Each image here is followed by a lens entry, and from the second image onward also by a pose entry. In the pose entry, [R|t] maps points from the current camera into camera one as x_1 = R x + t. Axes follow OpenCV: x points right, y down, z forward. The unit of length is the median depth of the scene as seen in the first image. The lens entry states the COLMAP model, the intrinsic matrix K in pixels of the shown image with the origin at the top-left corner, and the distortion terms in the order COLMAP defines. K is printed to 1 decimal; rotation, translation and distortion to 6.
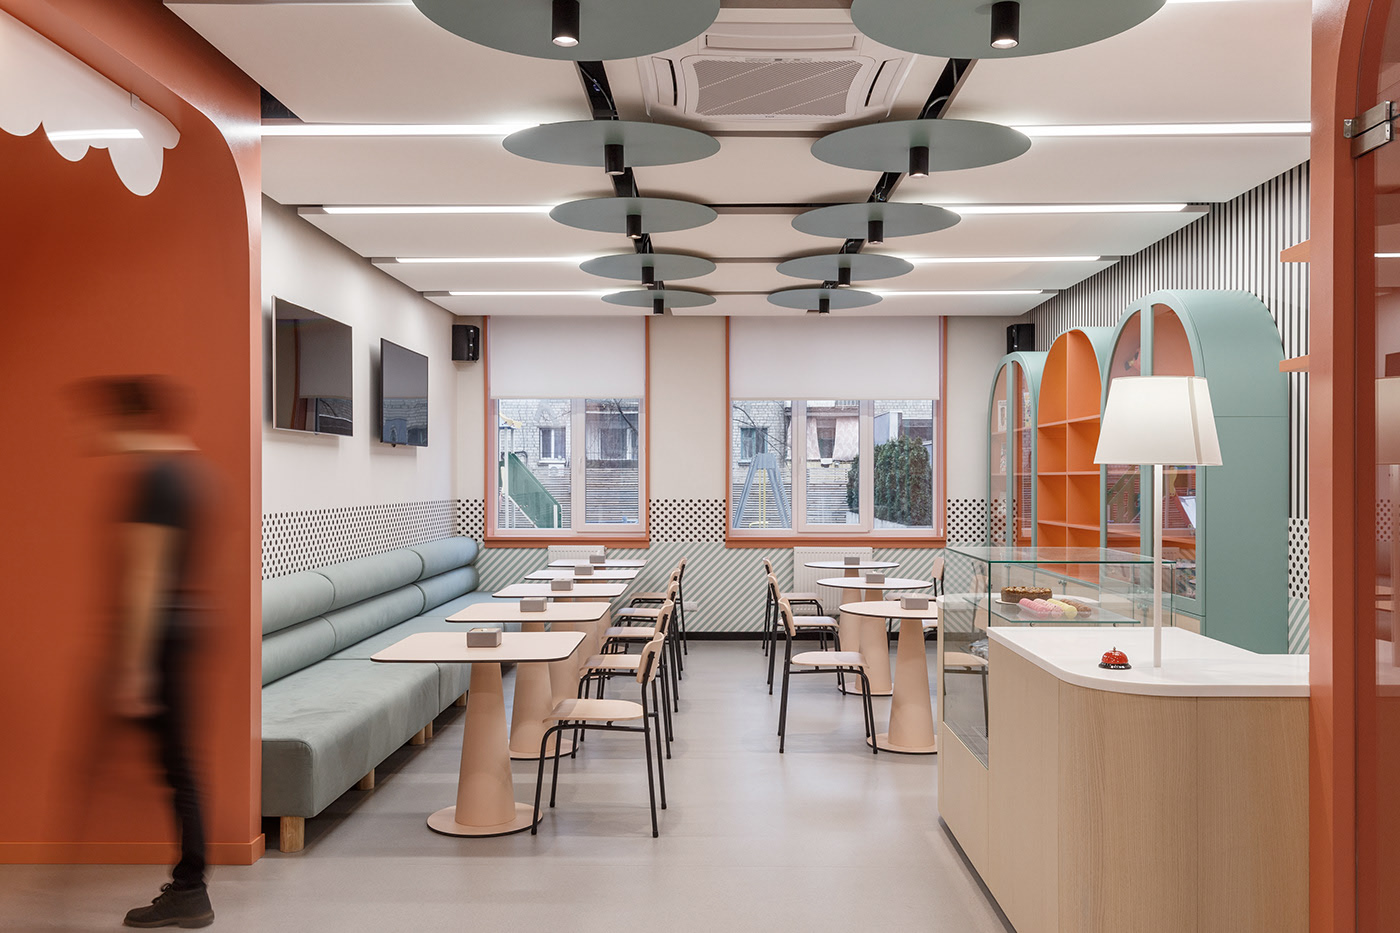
lens RADIAL K [[1145.7, 0, 700.5], [0, 1145.7, 483.4], [0, 0, 1]] dist [0.001422, 0.004532]
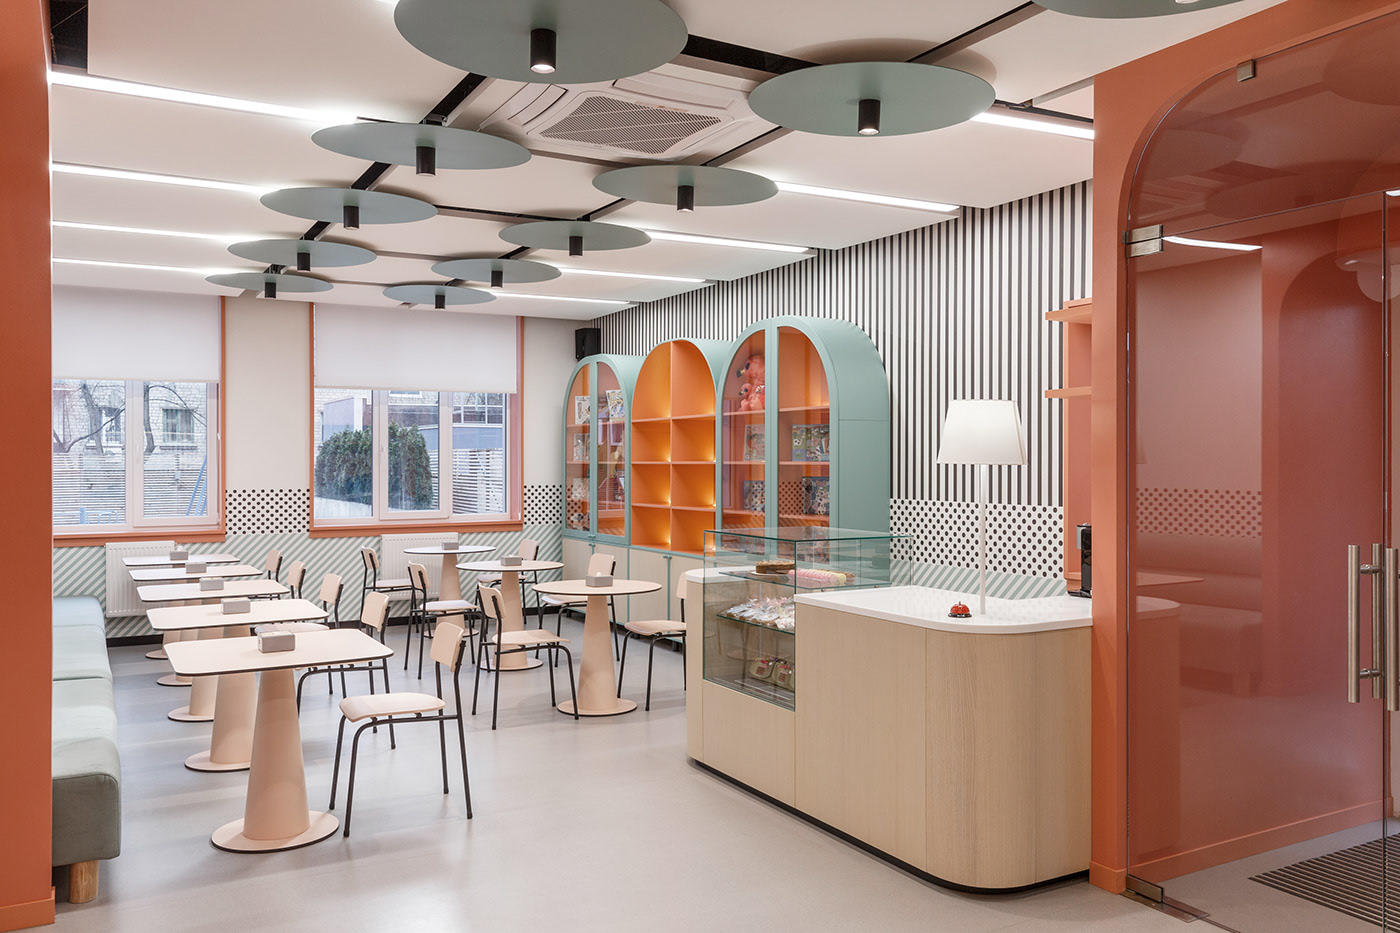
lens RADIAL K [[1106.9, 0, 700.0], [0, 1106.9, 466.5], [0, 0, 1]] dist [0.001288, 0.002914]
pose [[0.865439, -0.005618, 0.500982, -0.190084], [0.005237, 0.999984, 0.002168, -0.006330], [-0.500986, 0.000747, 0.865455, 0.013011]]
